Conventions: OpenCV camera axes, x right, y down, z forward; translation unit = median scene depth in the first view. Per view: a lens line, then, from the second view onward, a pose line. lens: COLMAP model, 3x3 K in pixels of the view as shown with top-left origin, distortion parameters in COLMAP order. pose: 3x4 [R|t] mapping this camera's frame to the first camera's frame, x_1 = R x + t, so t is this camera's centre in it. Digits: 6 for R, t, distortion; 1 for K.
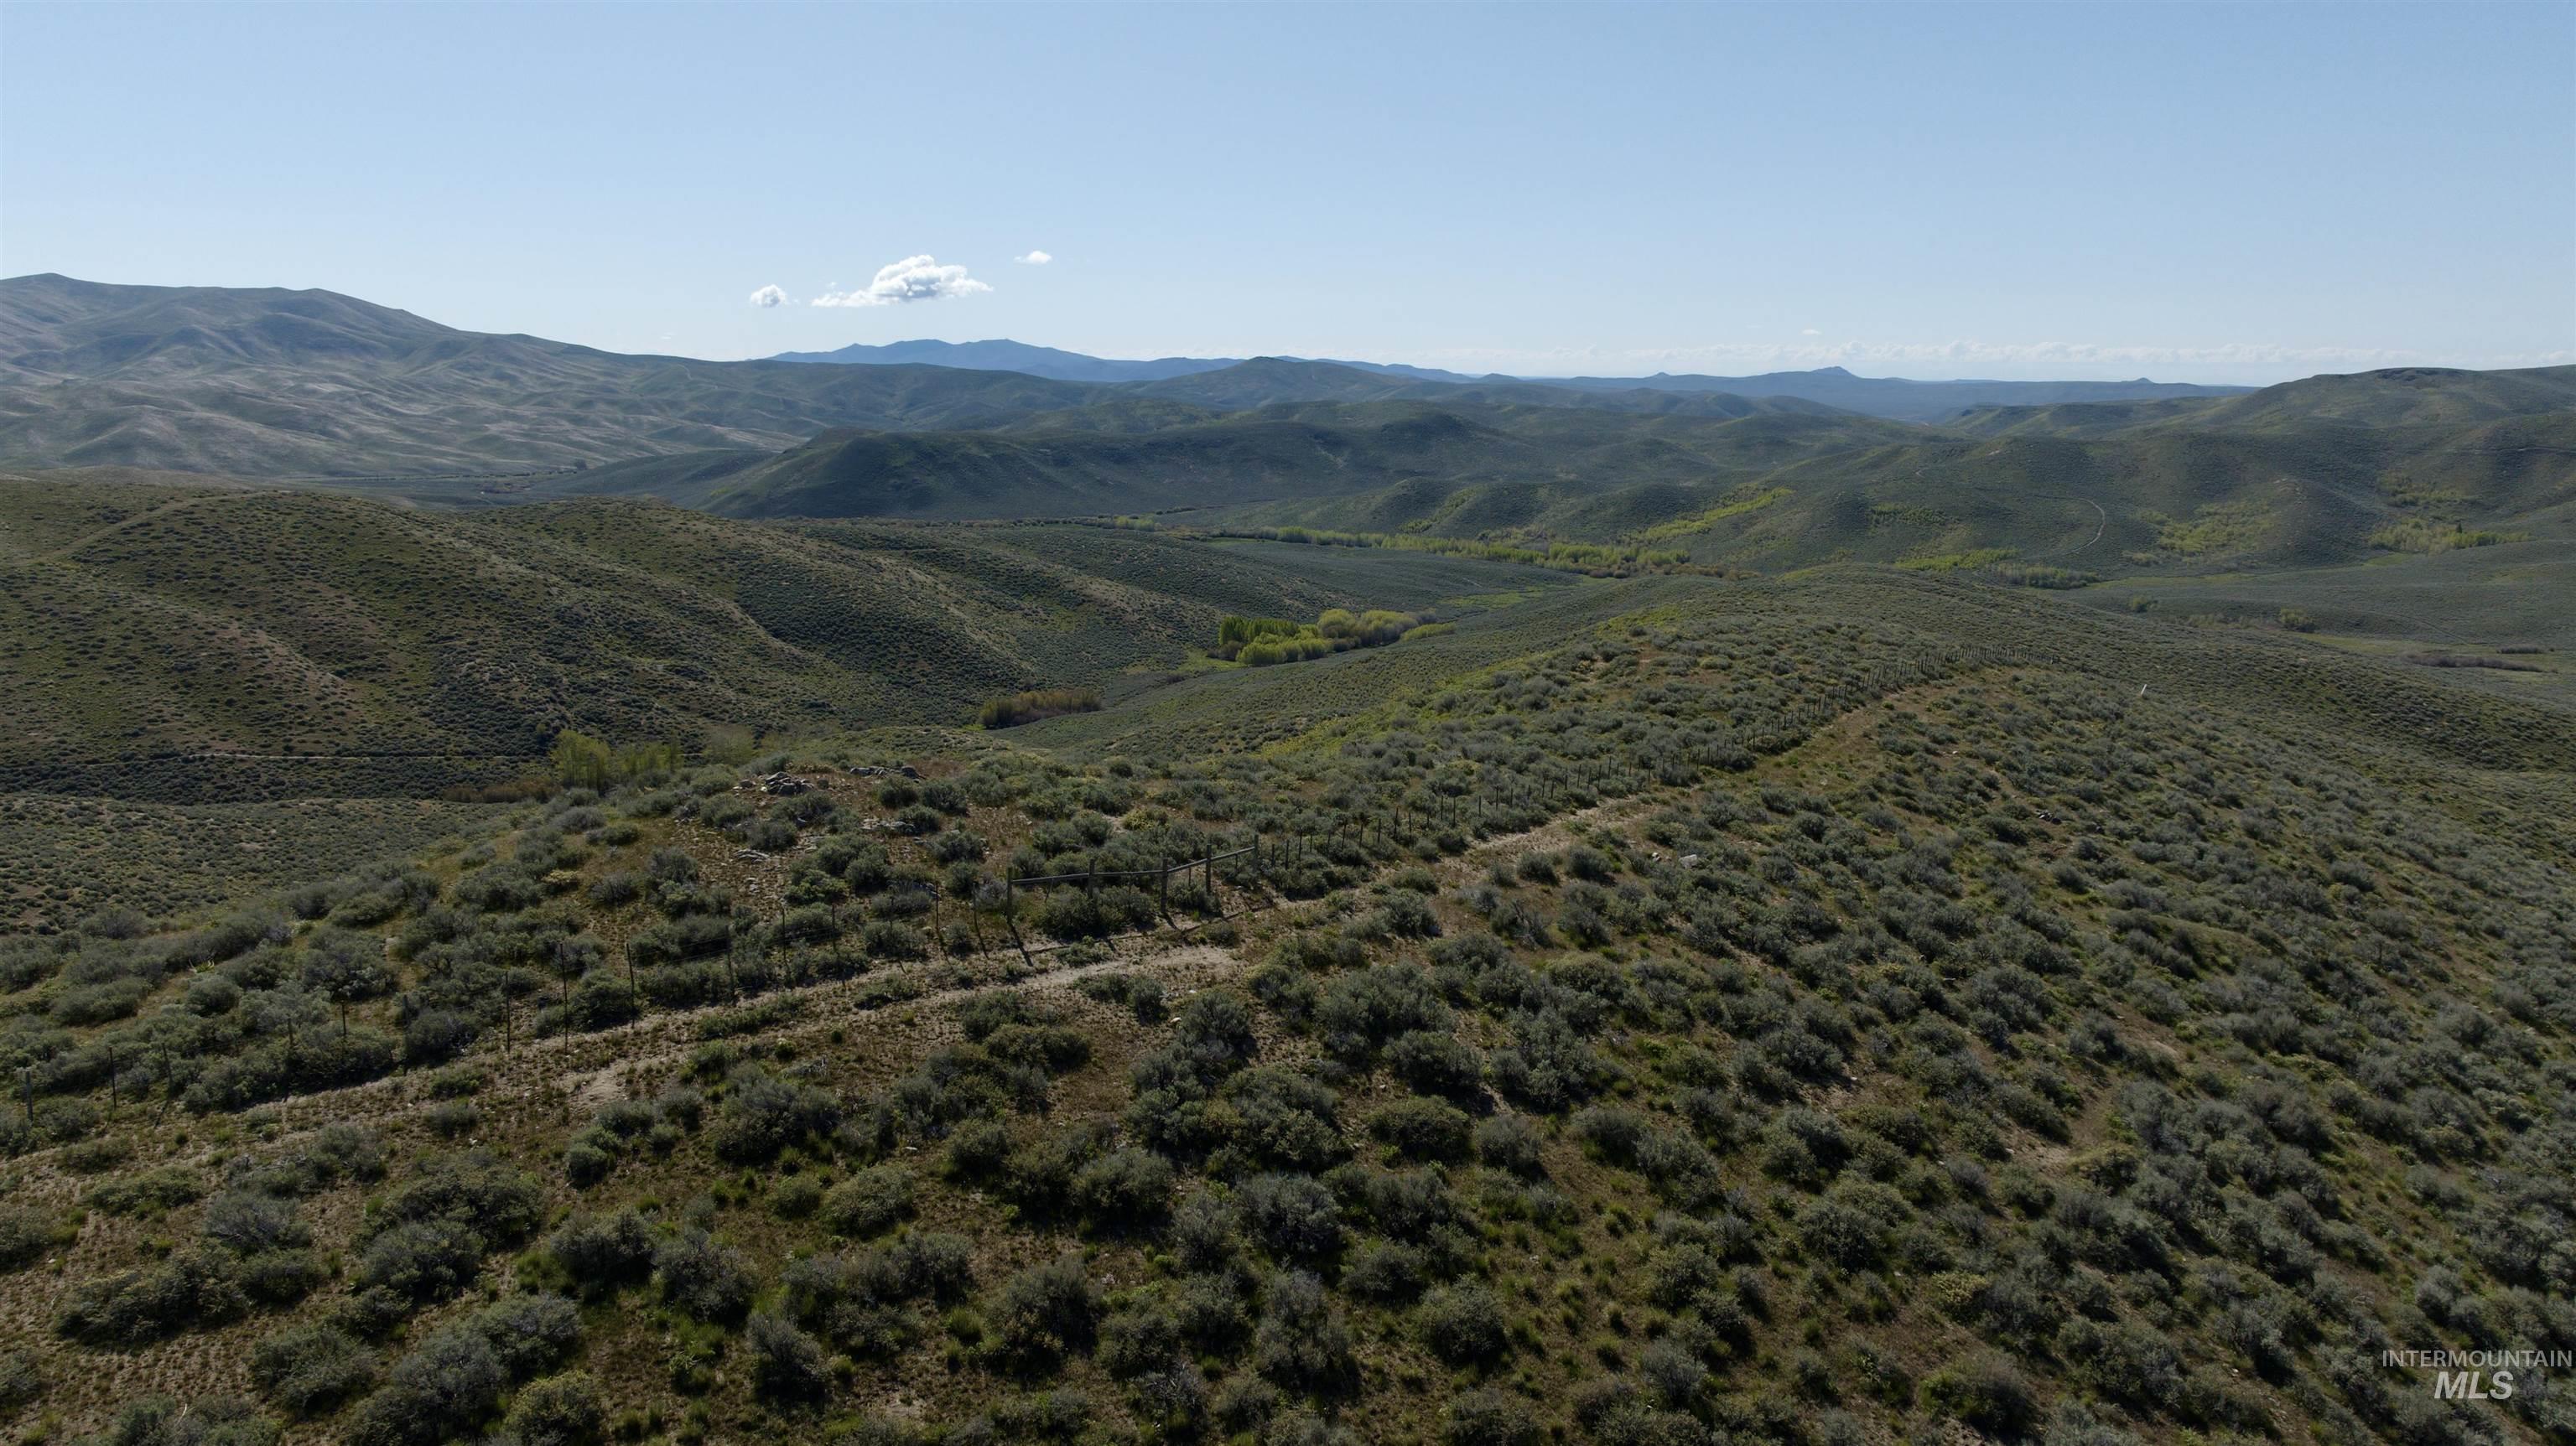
lens RADIAL K [[1814.7, 0, 1284.0], [0, 1814.7, 722.9], [0, 0, 1]] dist [-0.029551, 0.022553]
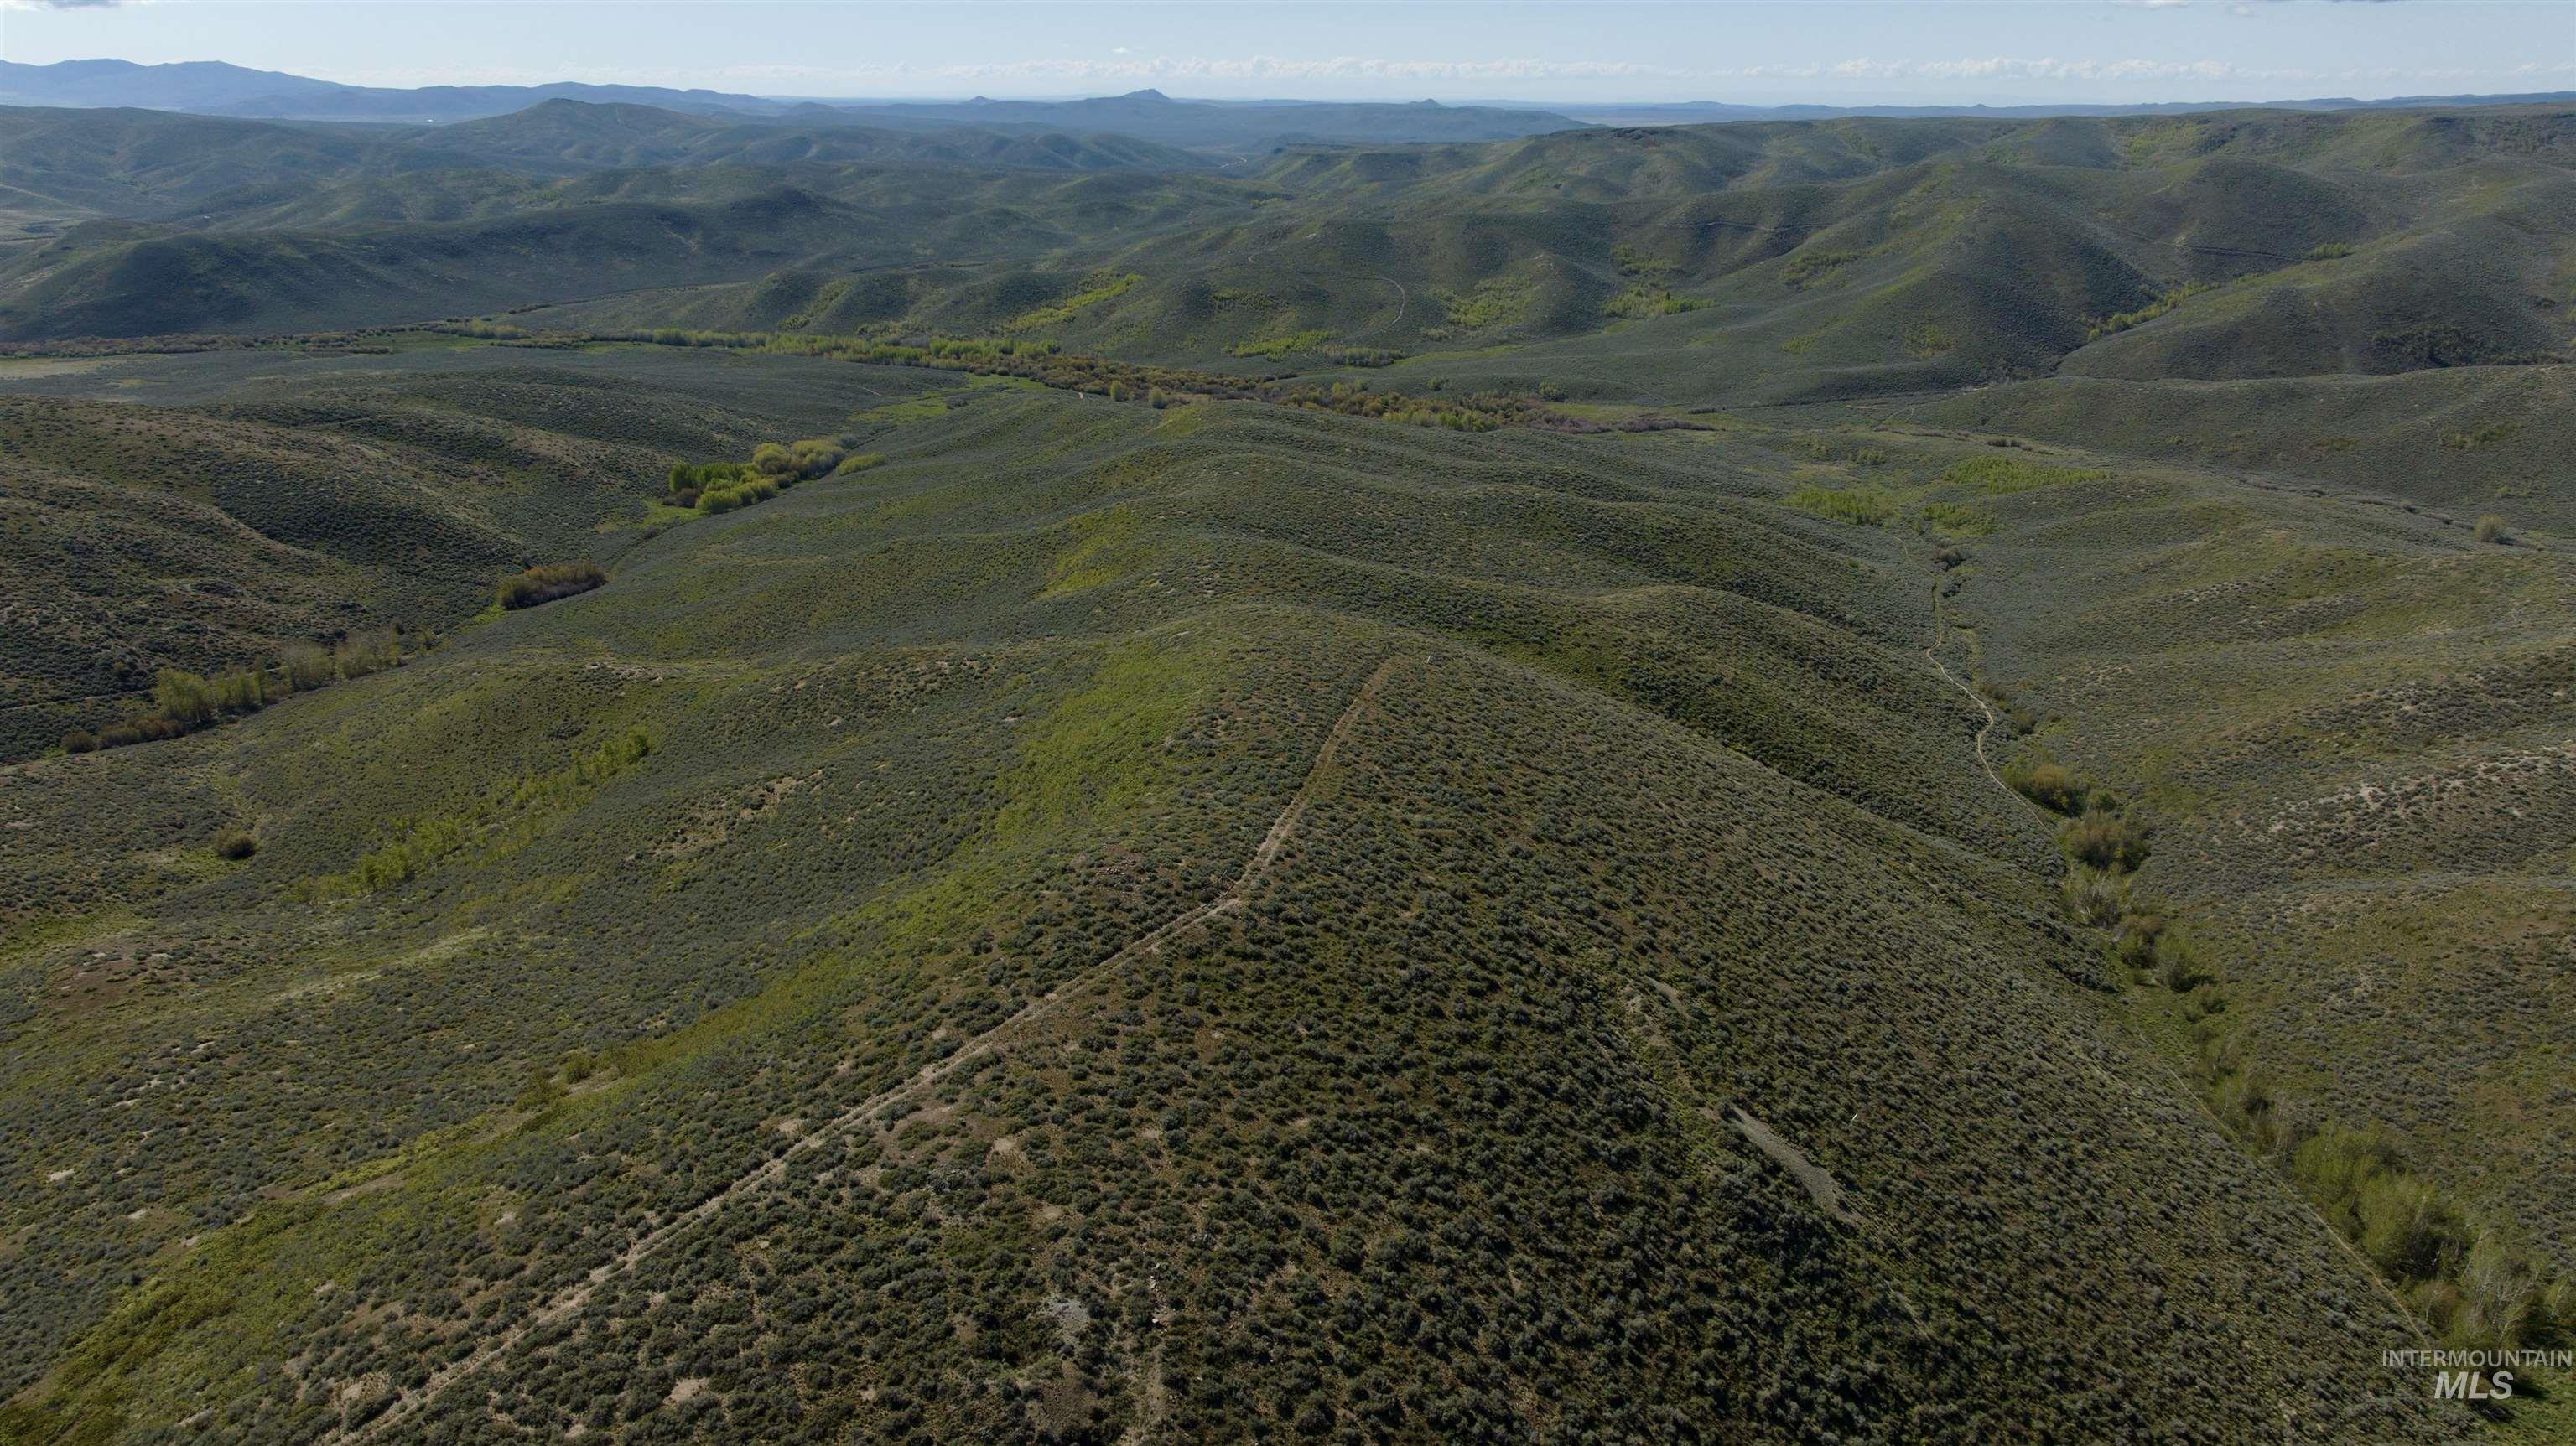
lens RADIAL K [[1814.7, 0, 1296.1], [0, 1814.7, 722.6], [0, 0, 1]] dist [-0.029551, 0.022553]
pose [[0.933148, -0.120325, 0.338758, -0.071806], [0.069594, 0.984960, 0.158147, -0.052927], [-0.352692, -0.123999, 0.927487, -0.166822]]
